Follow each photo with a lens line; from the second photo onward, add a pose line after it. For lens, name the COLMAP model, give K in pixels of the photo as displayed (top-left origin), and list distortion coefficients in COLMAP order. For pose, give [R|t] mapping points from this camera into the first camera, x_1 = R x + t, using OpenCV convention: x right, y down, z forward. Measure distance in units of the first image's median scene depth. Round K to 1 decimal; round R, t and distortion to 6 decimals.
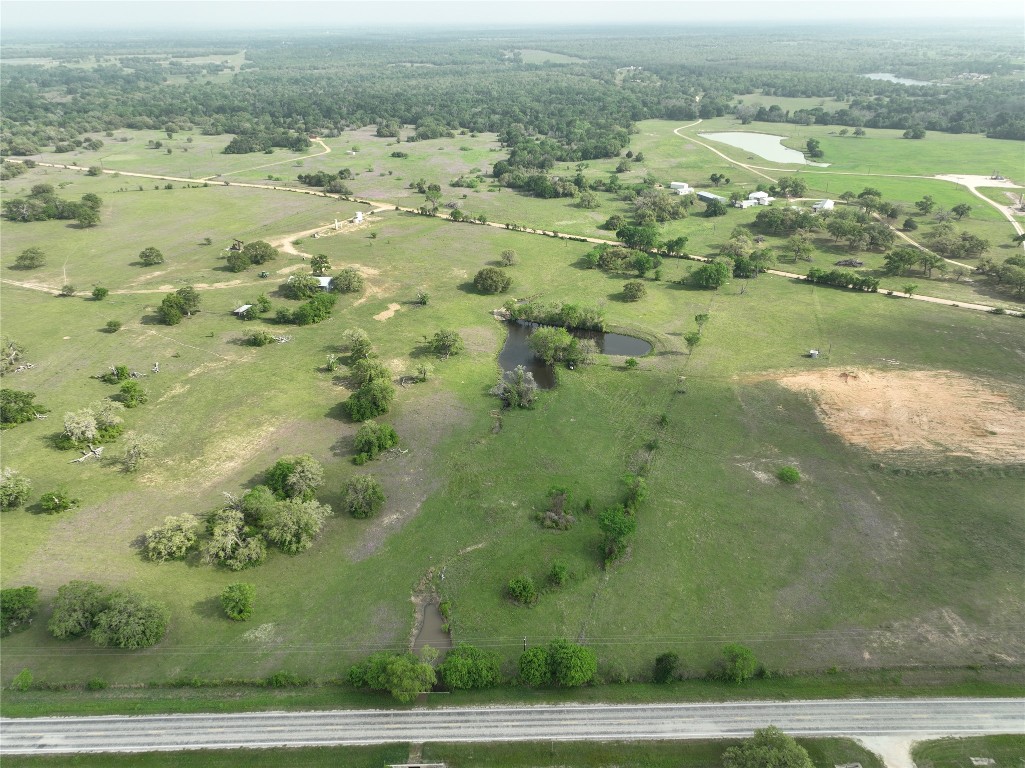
lens RADIAL K [[706.0, 0, 508.2], [0, 706.0, 376.3], [0, 0, 1]] dist [0.000340, 0.010085]
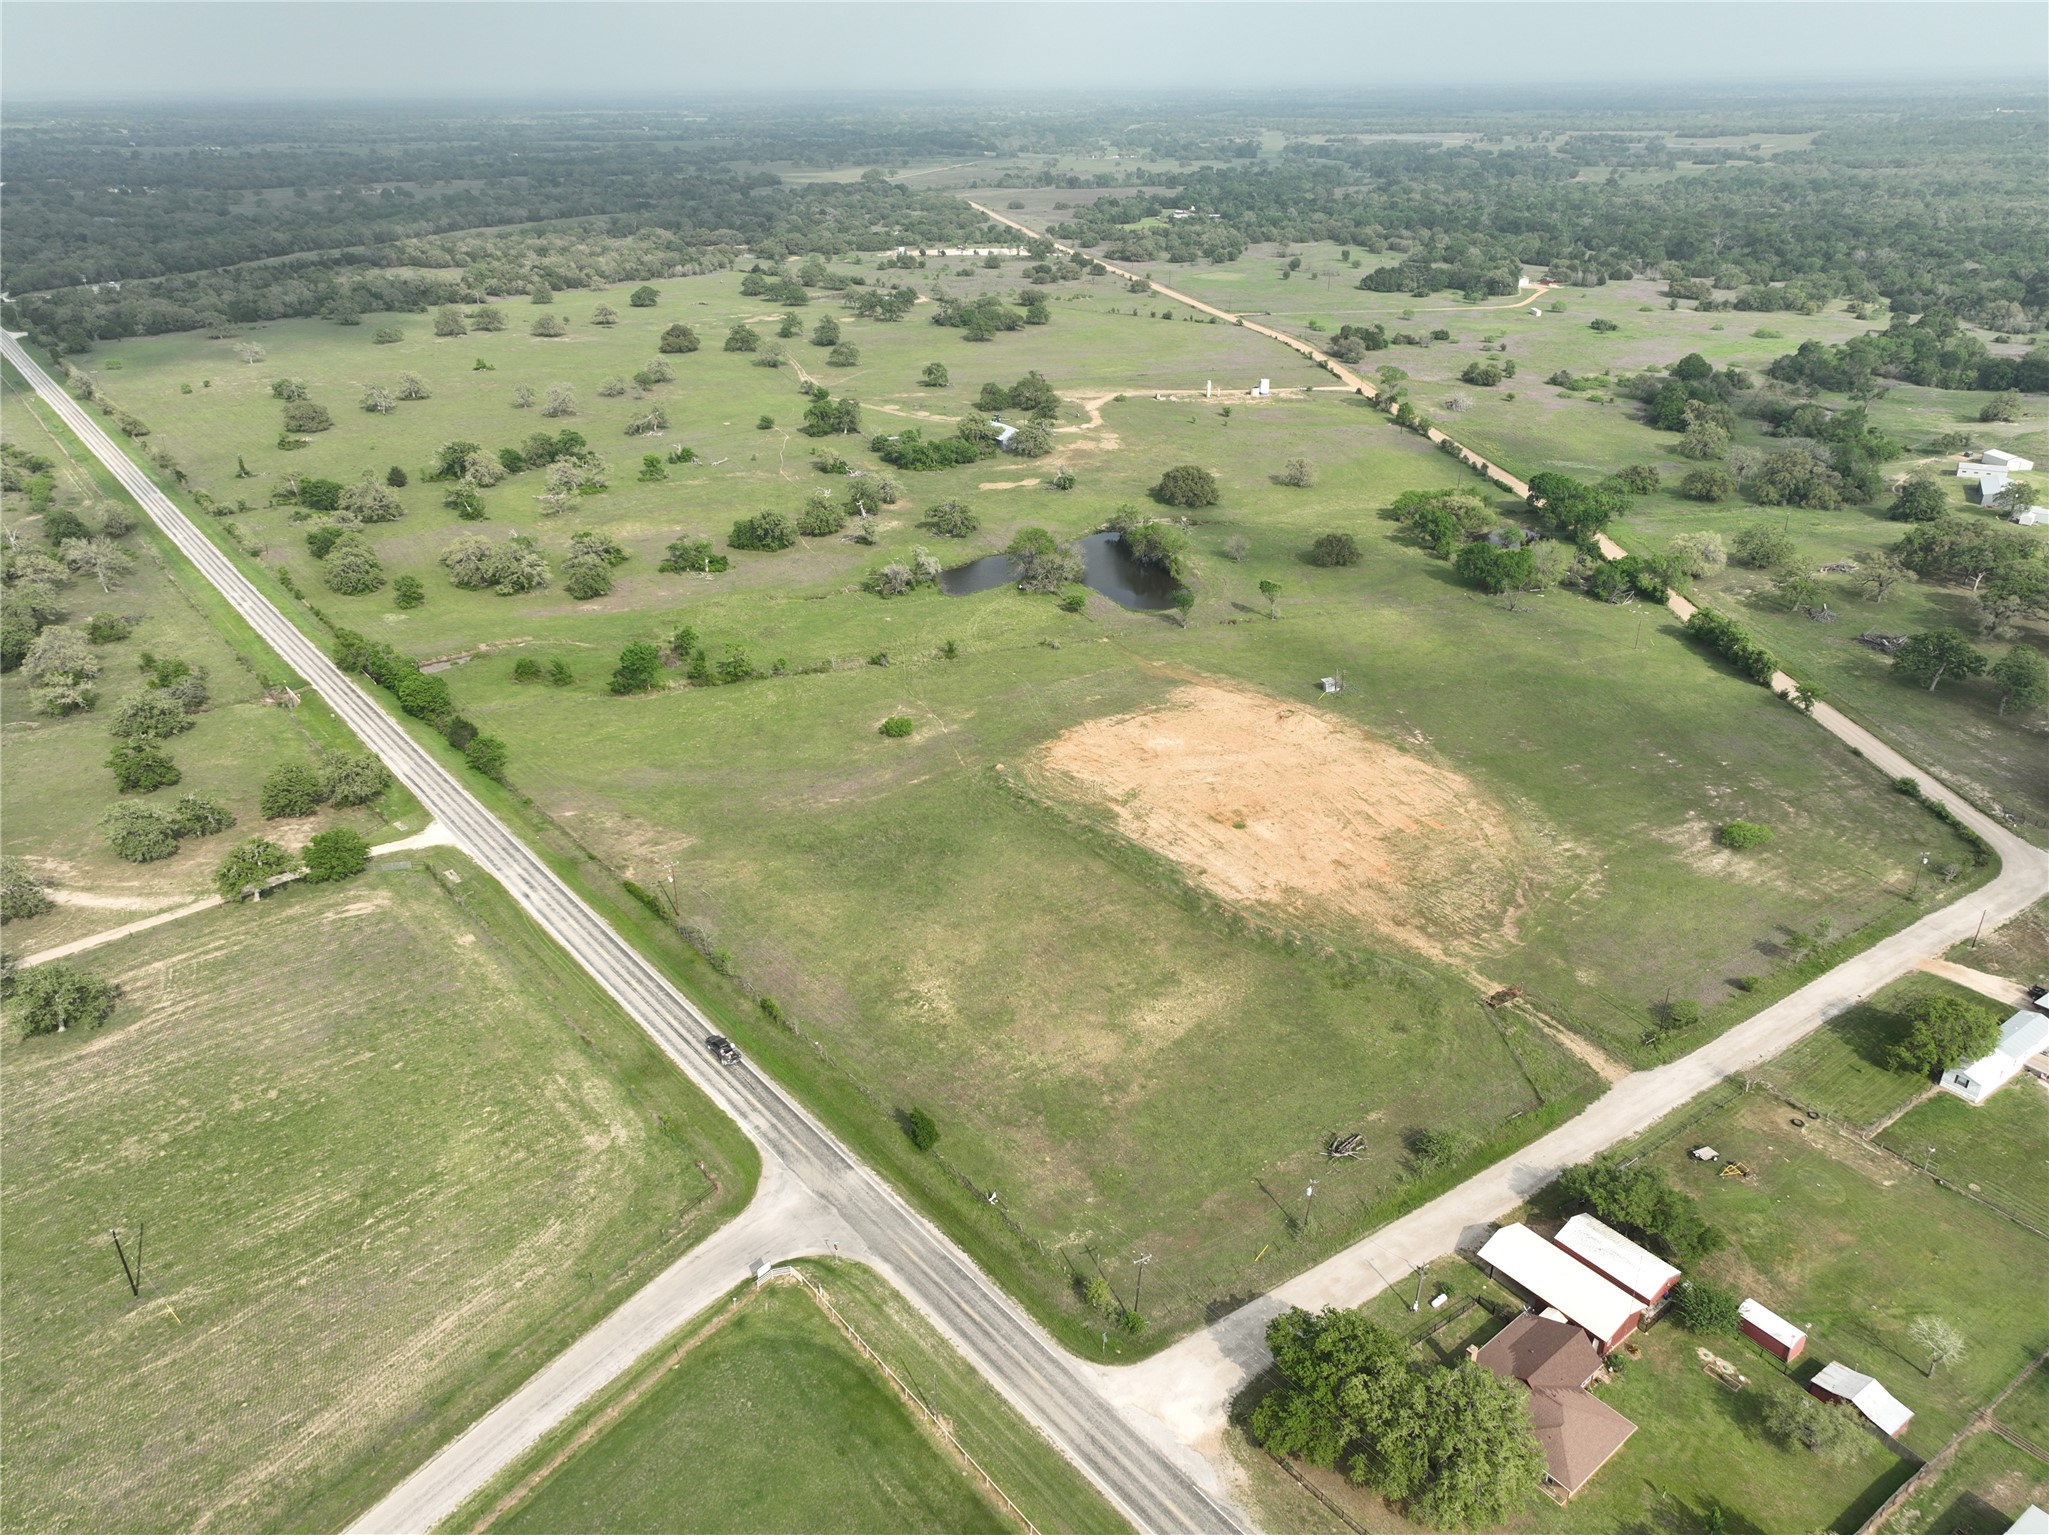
lens RADIAL K [[1411.4, 0, 1021.3], [0, 1411.4, 772.5], [0, 0, 1]] dist [0.000340, 0.010085]
pose [[0.625816, 0.351208, -0.696424, 2.040152], [-0.352161, 0.923925, 0.149481, -0.093519], [0.695943, 0.151706, 0.701889, 0.190151]]
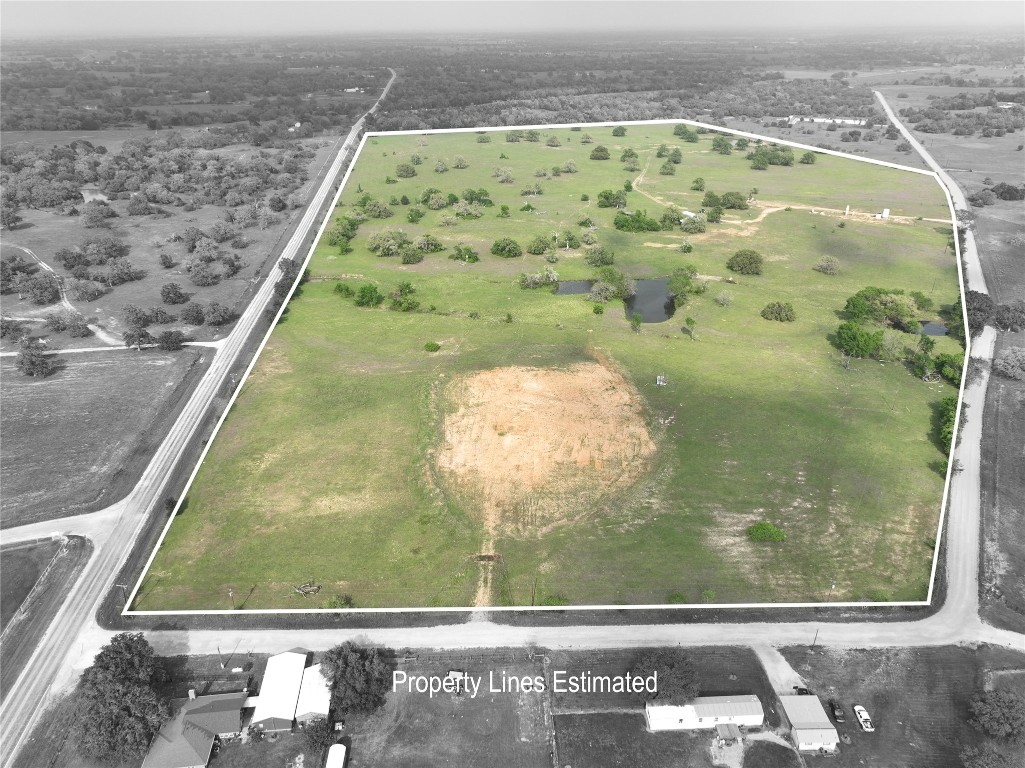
lens RADIAL K [[706.0, 0, 512.6], [0, 706.0, 386.6], [0, 0, 1]] dist [0.000340, 0.010085]
pose [[0.109906, 0.464906, -0.878512, 2.372053], [-0.446337, 0.812822, 0.374304, -0.550139], [0.888090, 0.350974, 0.296838, 1.077174]]
